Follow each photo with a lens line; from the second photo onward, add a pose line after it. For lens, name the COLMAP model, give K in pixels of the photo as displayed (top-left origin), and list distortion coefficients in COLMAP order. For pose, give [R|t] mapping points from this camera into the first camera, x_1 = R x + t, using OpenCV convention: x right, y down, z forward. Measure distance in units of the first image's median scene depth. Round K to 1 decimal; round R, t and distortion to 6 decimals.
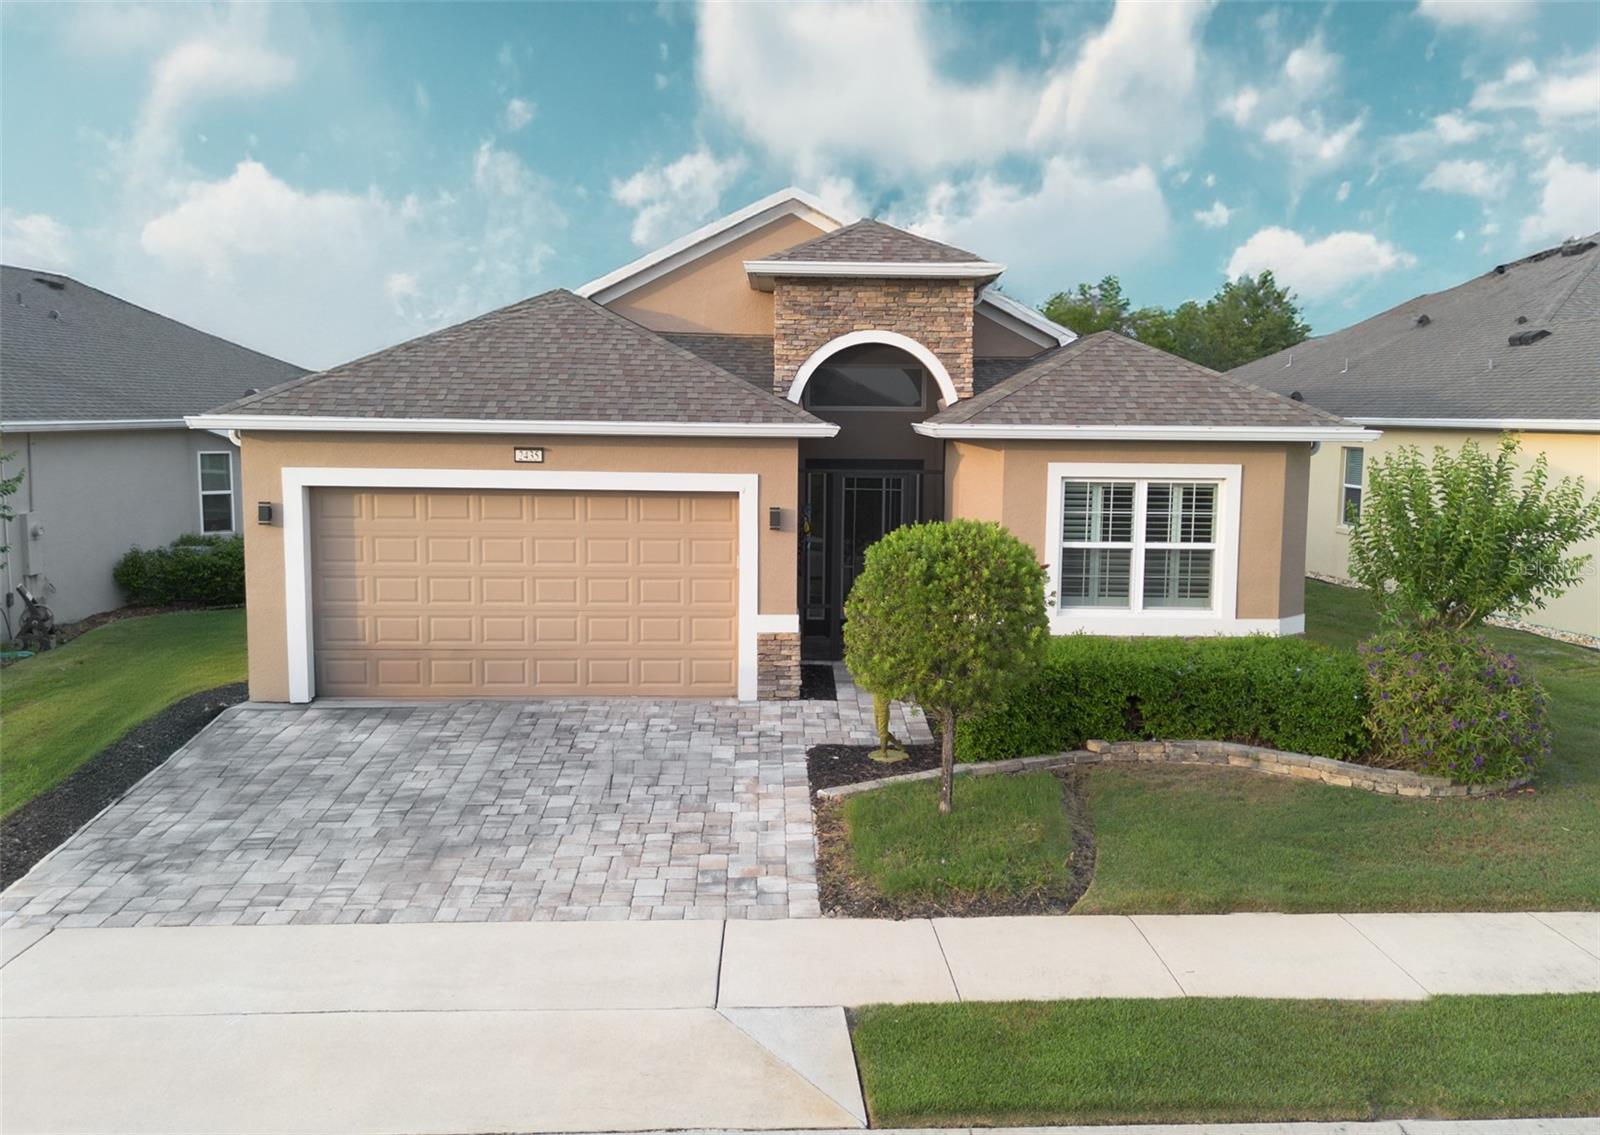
lens RADIAL K [[1420.8, 0, 806.0], [0, 1420.8, 584.6], [0, 0, 1]] dist [0.058591, -0.037949]
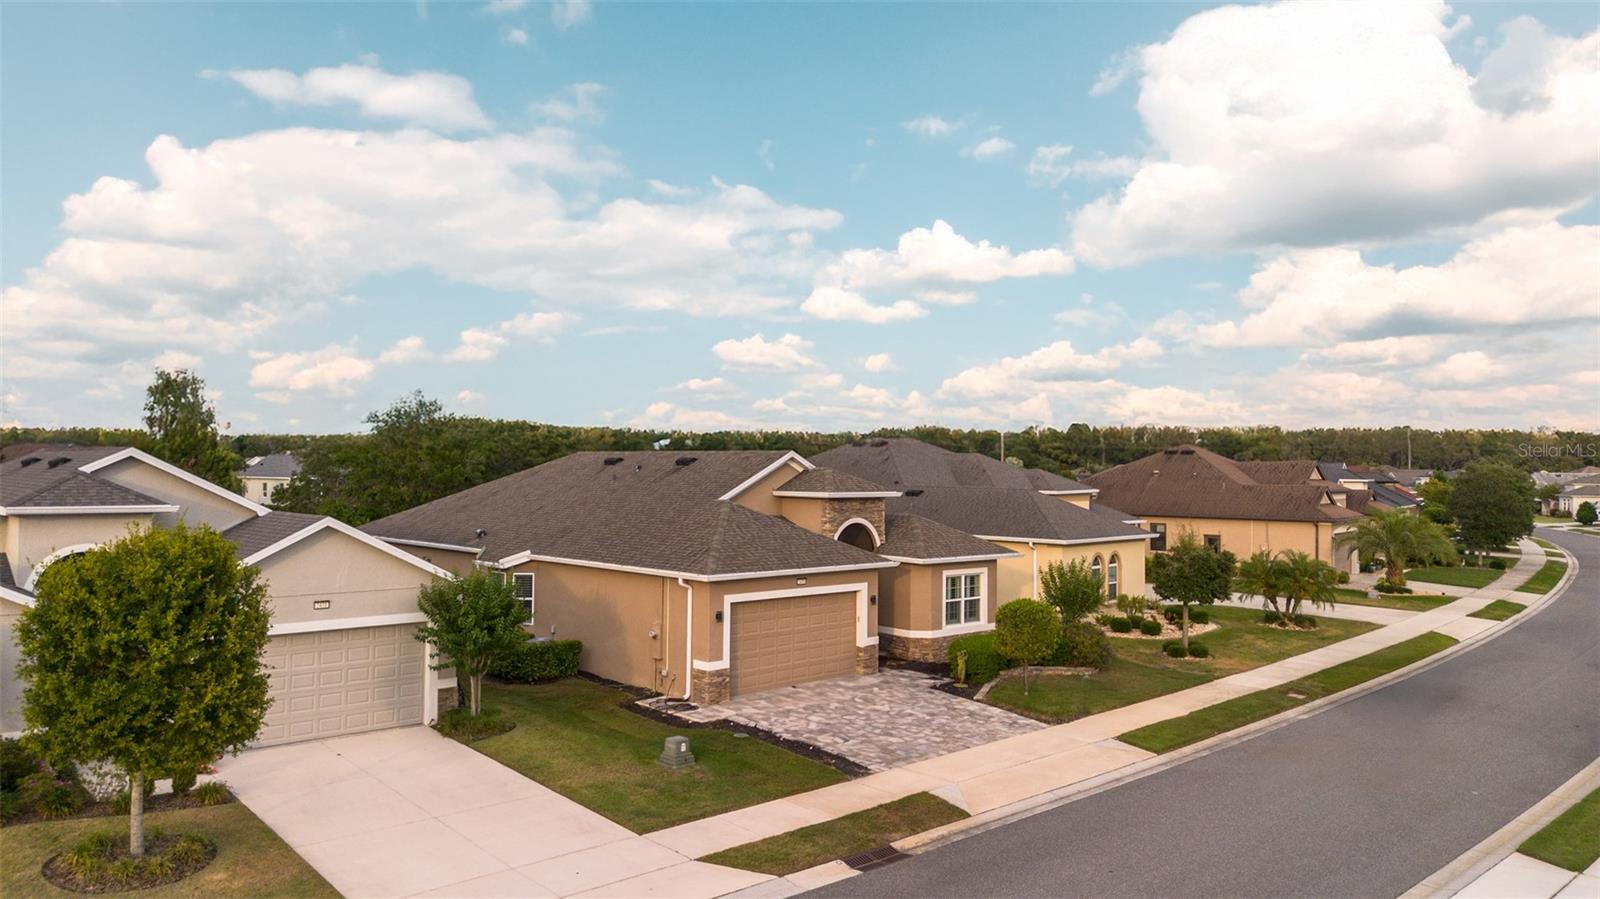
lens RADIAL K [[1121.2, 0, 797.5], [0, 1121.2, 449.0], [0, 0, 1]] dist [0.005666, -0.001290]
pose [[0.752579, 0.009068, 0.658440, -1.423399], [0.076757, 0.991881, -0.101391, -0.120582], [-0.654014, 0.126845, 0.745773, -0.415945]]
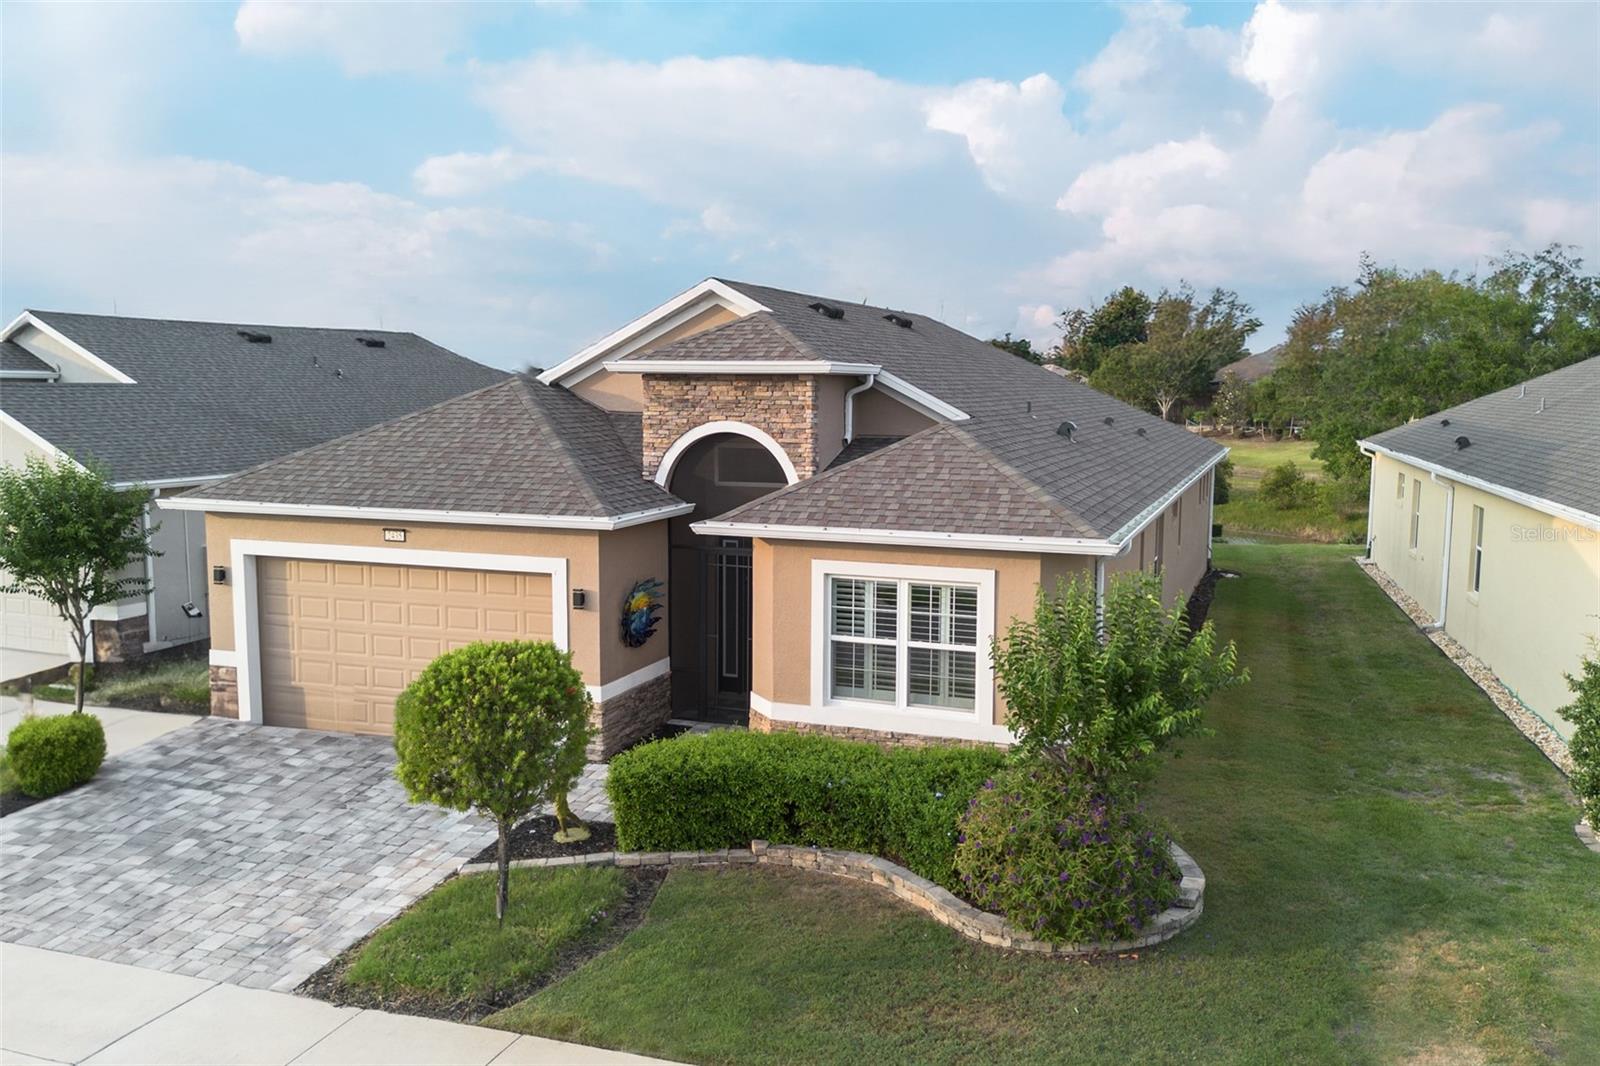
lens RADIAL K [[1351.6, 0, 791.6], [0, 1351.6, 520.1], [0, 0, 1]] dist [0.054123, -0.061149]
pose [[0.926998, 0.032559, -0.373651, 0.528392], [-0.040591, 0.999083, -0.013645, -0.101024], [0.372863, 0.027815, 0.927469, 0.077265]]
